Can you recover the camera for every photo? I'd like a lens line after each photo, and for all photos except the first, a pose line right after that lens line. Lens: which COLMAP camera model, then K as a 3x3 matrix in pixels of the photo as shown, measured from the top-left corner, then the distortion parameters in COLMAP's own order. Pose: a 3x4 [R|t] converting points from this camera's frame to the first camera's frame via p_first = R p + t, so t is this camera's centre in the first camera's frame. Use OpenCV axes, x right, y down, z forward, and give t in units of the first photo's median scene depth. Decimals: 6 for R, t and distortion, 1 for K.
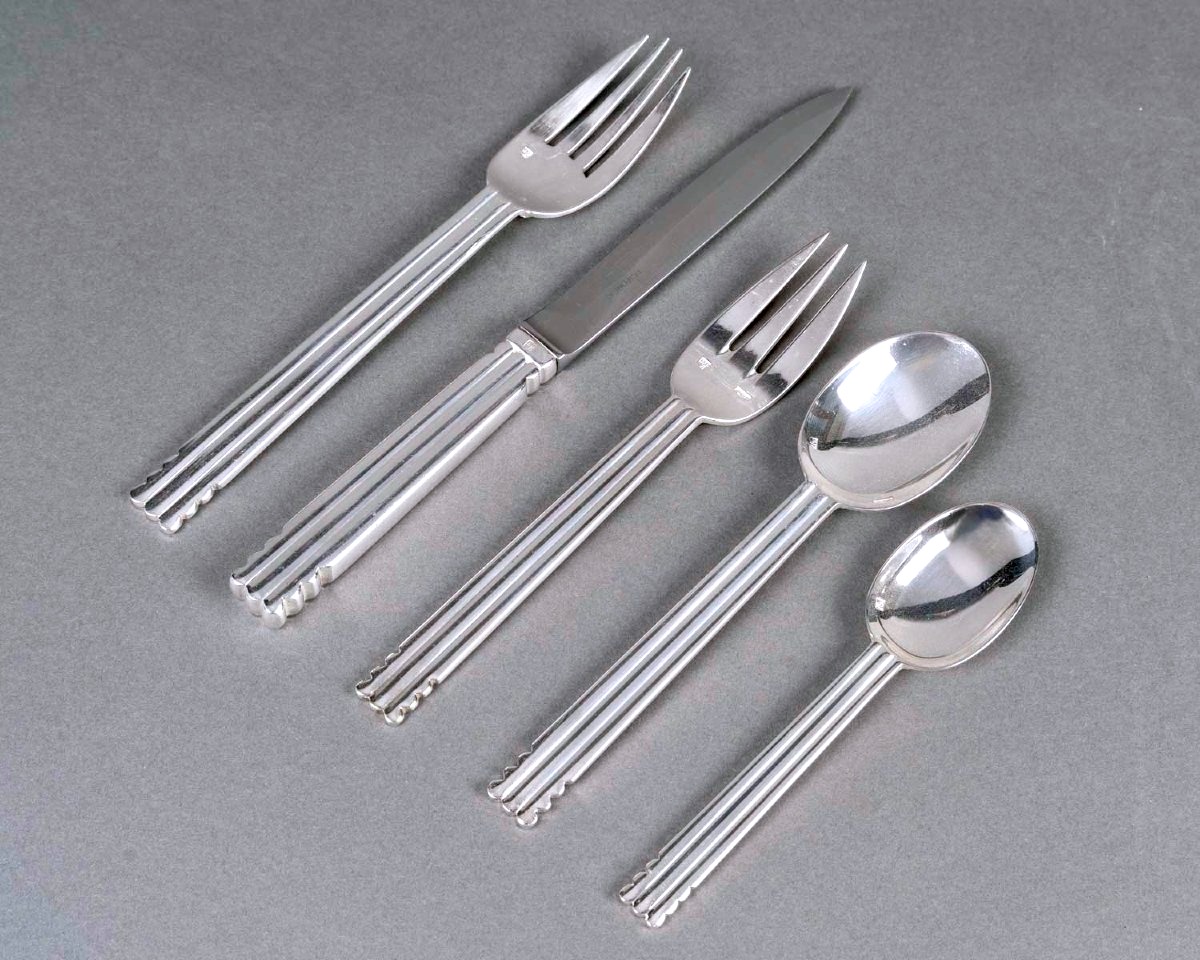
lens RADIAL K [[2223.2, 0, 606.9], [0, 2223.2, 482.1], [0, 0, 1]] dist [-0.040031, -0.034602]
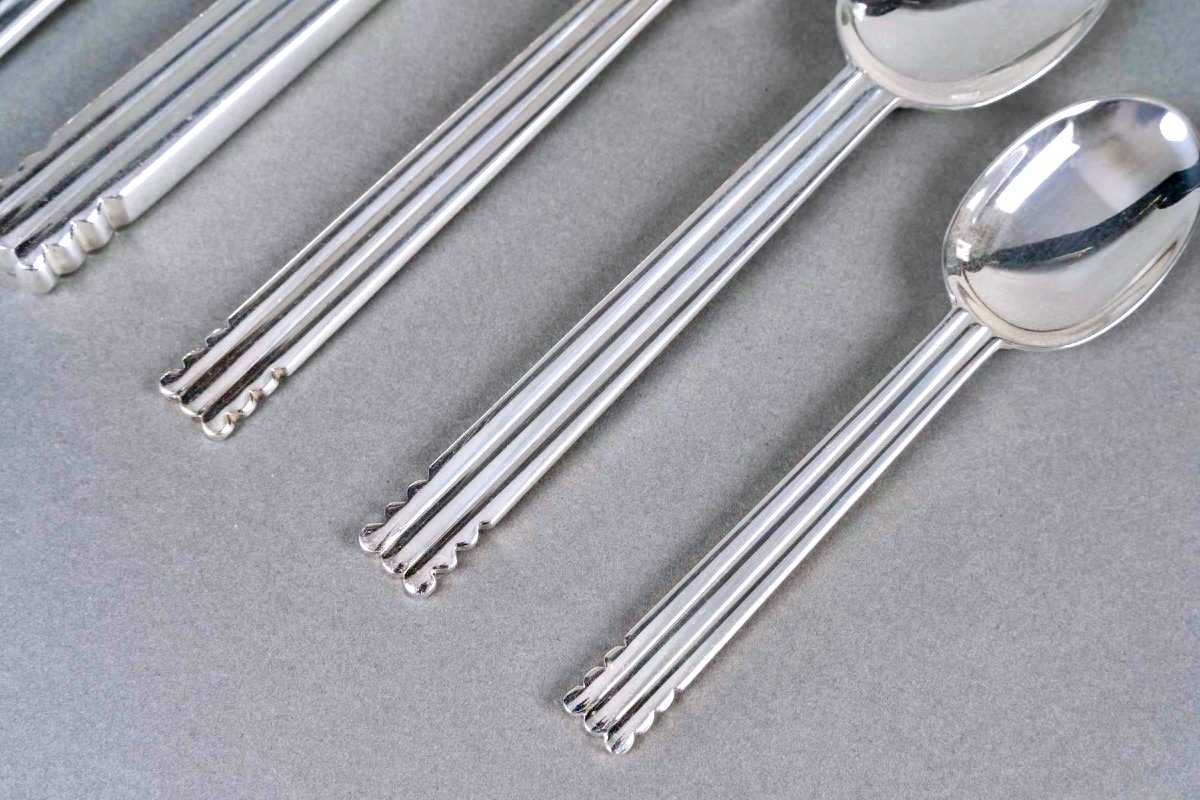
lens RADIAL K [[1866.4, 0, 600.0], [0, 1866.4, 400.0], [0, 0, 1]] dist [0.001789, -0.065429]
pose [[0.999946, -0.006329, -0.008218, 0.020237], [0.007091, 0.995327, 0.096297, 0.045552], [0.007570, -0.096350, 0.995319, 0.452495]]
